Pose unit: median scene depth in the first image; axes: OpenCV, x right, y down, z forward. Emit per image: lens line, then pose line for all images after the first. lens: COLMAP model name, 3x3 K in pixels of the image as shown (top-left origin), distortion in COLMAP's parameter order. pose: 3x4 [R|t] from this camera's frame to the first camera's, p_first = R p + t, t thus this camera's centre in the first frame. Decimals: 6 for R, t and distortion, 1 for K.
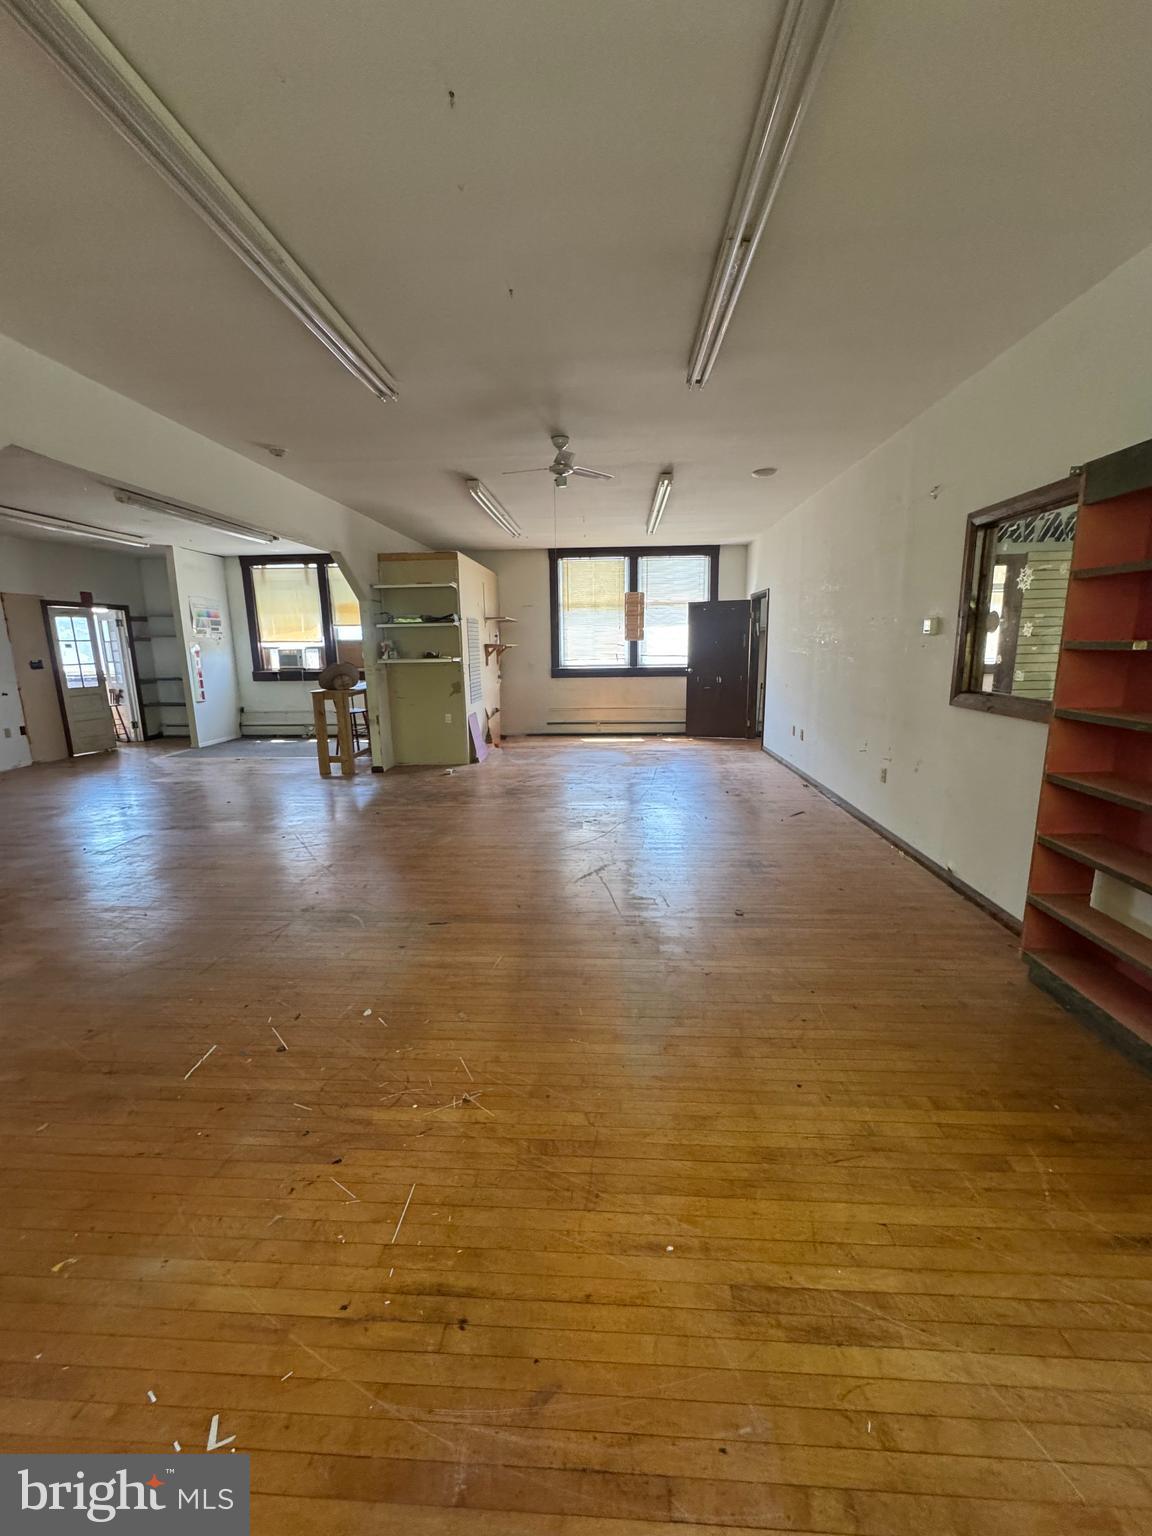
lens RADIAL K [[626.2, 0, 575.1], [0, 626.2, 770.2], [0, 0, 1]] dist [-0.004296, 0.000241]
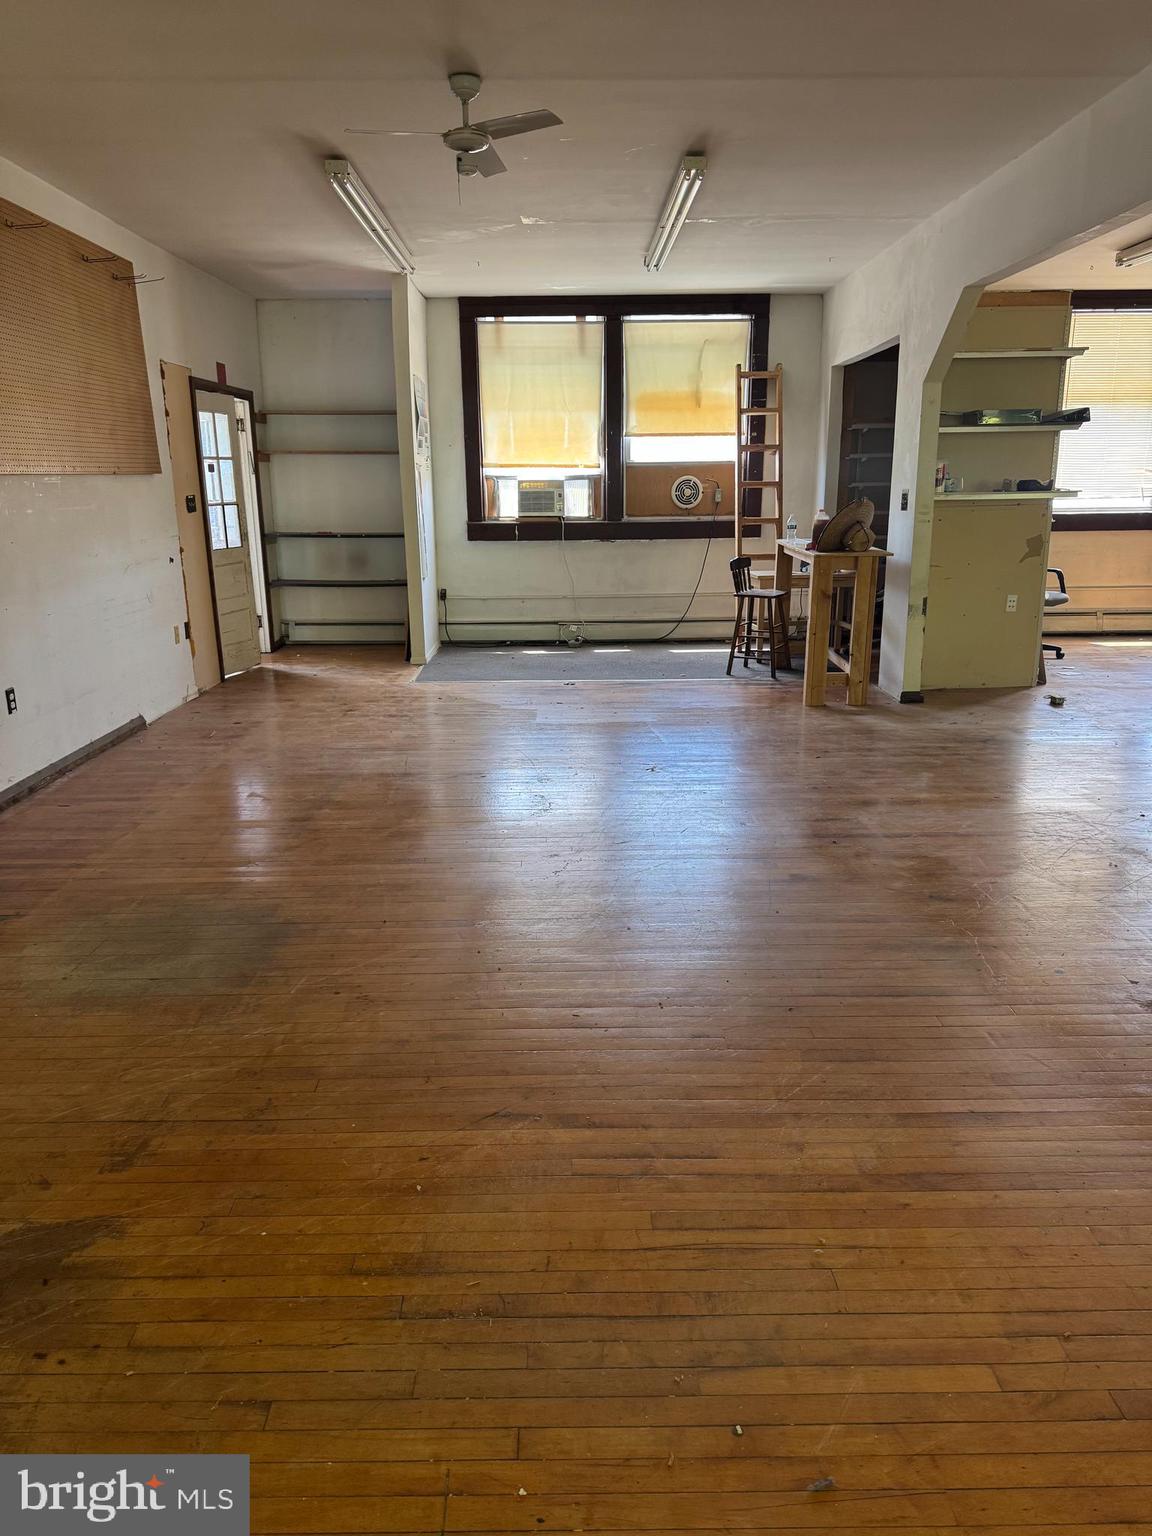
lens RADIAL K [[1127.0, 0, 577.5], [0, 1127.0, 768.5], [0, 0, 1]] dist [0.059501, -0.001397]
pose [[0.997537, -0.014867, 0.068542, -0.489518], [0.011391, 0.998642, 0.050831, 0.004609], [-0.069205, -0.049925, 0.996352, 0.019724]]
